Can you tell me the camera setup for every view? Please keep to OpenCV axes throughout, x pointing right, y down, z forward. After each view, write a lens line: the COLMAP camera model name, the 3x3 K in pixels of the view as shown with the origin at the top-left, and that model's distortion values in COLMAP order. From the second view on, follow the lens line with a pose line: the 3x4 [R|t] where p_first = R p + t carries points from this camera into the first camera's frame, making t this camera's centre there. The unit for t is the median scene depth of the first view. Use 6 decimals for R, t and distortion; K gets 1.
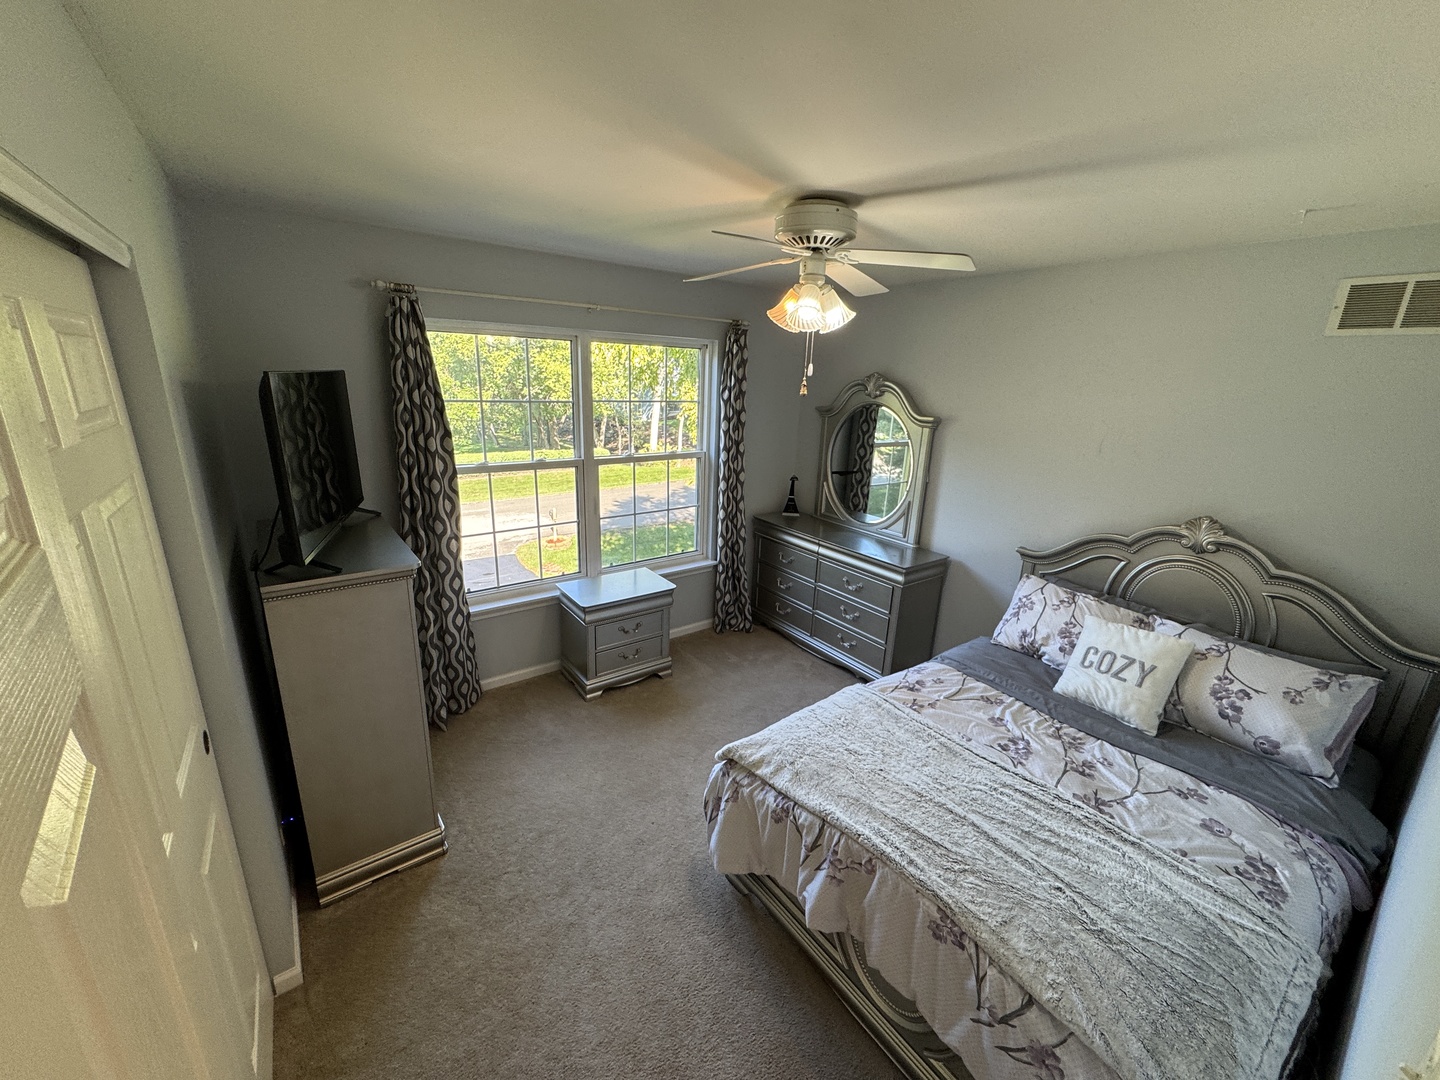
lens RADIAL K [[573.6, 0, 715.6], [0, 573.6, 539.7], [0, 0, 1]] dist [-0.004972, 0.000711]
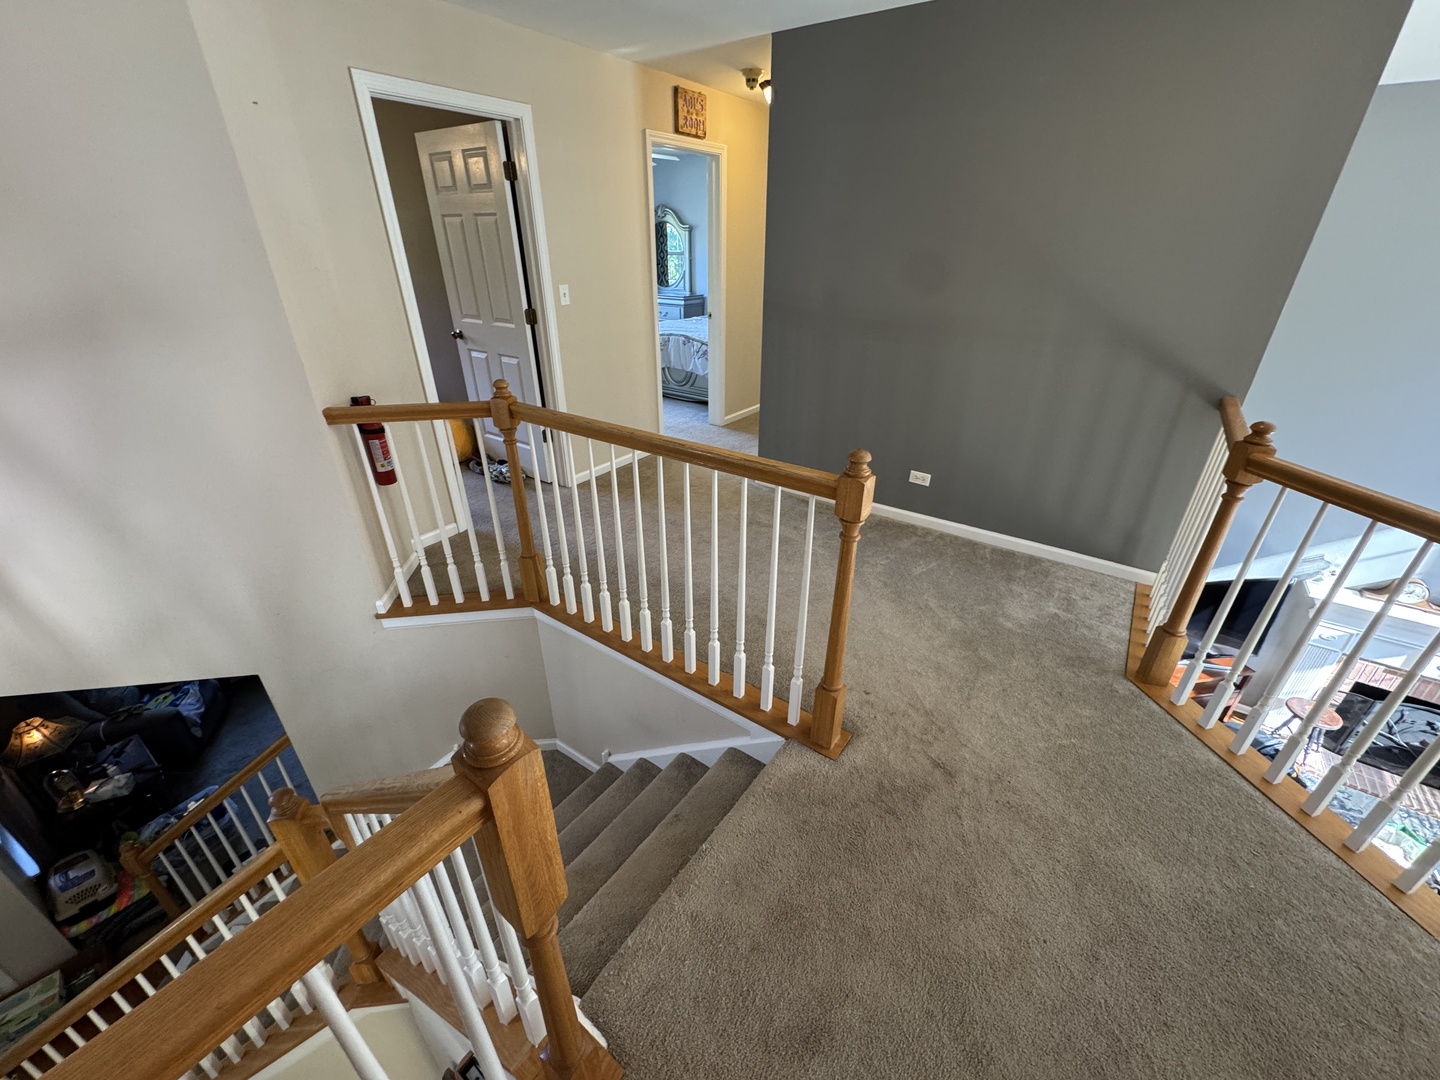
lens RADIAL K [[573.6, 0, 720.4], [0, 573.6, 539.4], [0, 0, 1]] dist [-0.004972, 0.000711]
pose [[0.950293, -0.164533, 0.264332, -0.391691], [0.106849, 0.969747, 0.219486, 0.671938], [-0.292448, -0.180333, 0.939124, -1.822127]]
